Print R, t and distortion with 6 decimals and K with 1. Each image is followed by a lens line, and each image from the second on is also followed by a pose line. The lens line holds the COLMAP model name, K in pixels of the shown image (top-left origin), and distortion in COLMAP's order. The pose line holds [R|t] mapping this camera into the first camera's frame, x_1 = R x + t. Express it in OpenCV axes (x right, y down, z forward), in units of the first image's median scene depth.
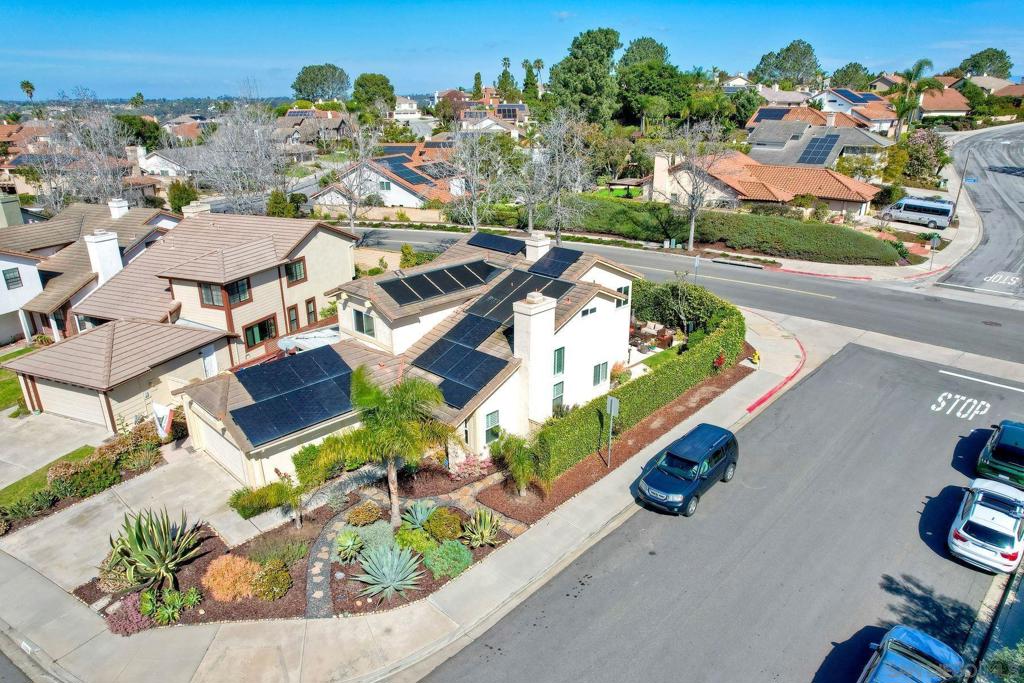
lens RADIAL K [[658.2, 0, 514.3], [0, 658.2, 355.3], [0, 0, 1]] dist [-0.068957, 0.052201]
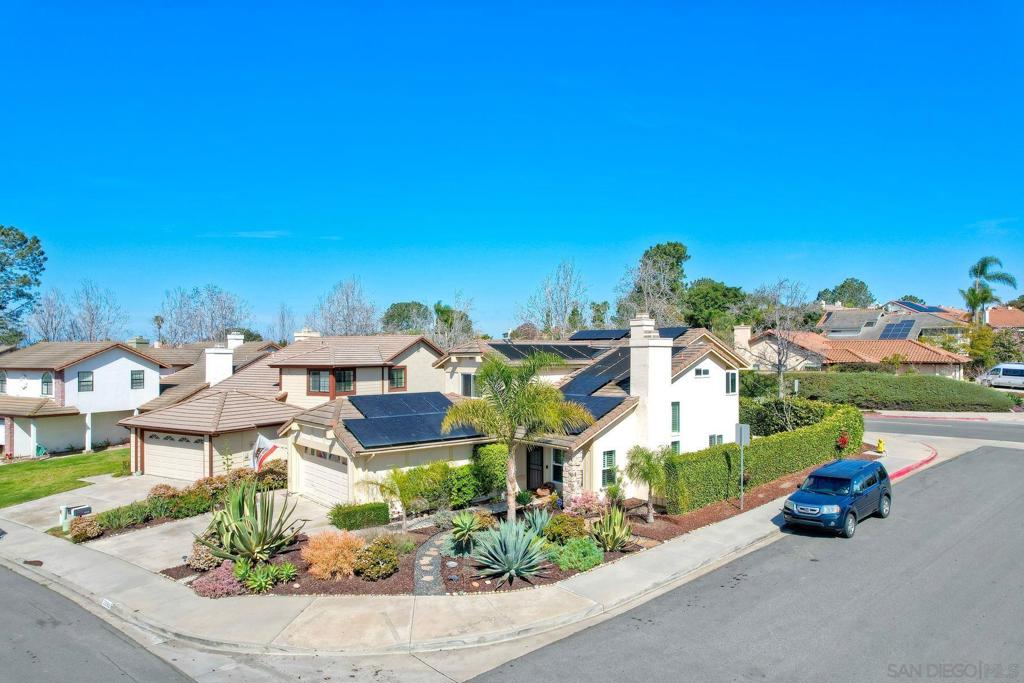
lens RADIAL K [[658.2, 0, 514.2], [0, 658.2, 351.6], [0, 0, 1]] dist [-0.068957, 0.052201]
pose [[0.995388, 0.002060, -0.095906, -0.071565], [-0.037345, 0.929218, -0.367641, 0.276041], [0.088360, 0.369527, 0.925009, 0.064277]]
